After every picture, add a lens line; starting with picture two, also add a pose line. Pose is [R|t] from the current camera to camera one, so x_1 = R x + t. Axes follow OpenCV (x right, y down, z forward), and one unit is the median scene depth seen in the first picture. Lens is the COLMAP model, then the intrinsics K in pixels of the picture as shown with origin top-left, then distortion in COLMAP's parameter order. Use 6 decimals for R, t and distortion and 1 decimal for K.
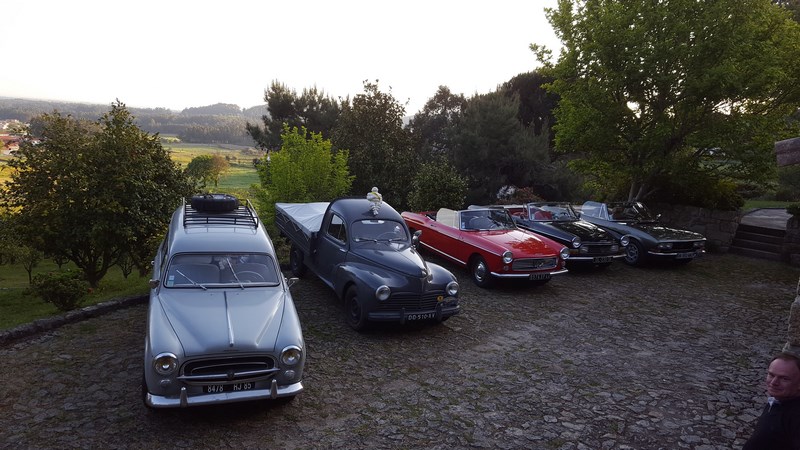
lens RADIAL K [[629.6, 0, 389.9], [0, 629.6, 215.9], [0, 0, 1]] dist [0.096076, -0.152853]
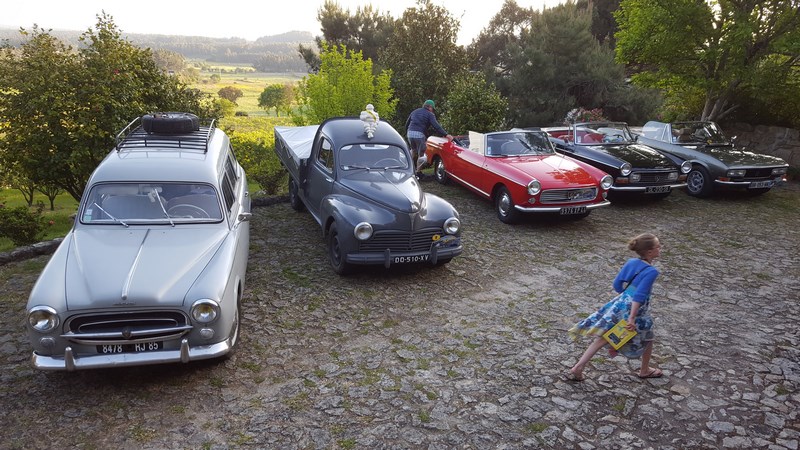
lens RADIAL K [[629.6, 0, 399.9], [0, 629.6, 232.2], [0, 0, 1]] dist [0.096076, -0.152853]
pose [[0.994419, 0.006660, -0.105289, 0.114761], [0.007739, 0.990712, 0.135756, 0.009782], [0.105215, -0.135814, 0.985132, 0.164118]]
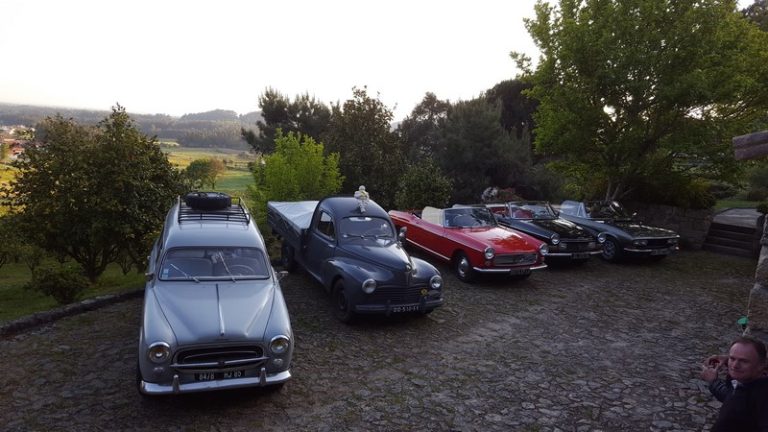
lens RADIAL K [[604.4, 0, 382.4], [0, 604.4, 199.6], [0, 0, 1]] dist [0.096076, -0.152853]
pose [[0.999993, -0.000962, 0.003545, 0.006881], [0.001064, 0.999583, -0.028856, 0.007131], [-0.003516, 0.028859, 0.999577, -0.007572]]
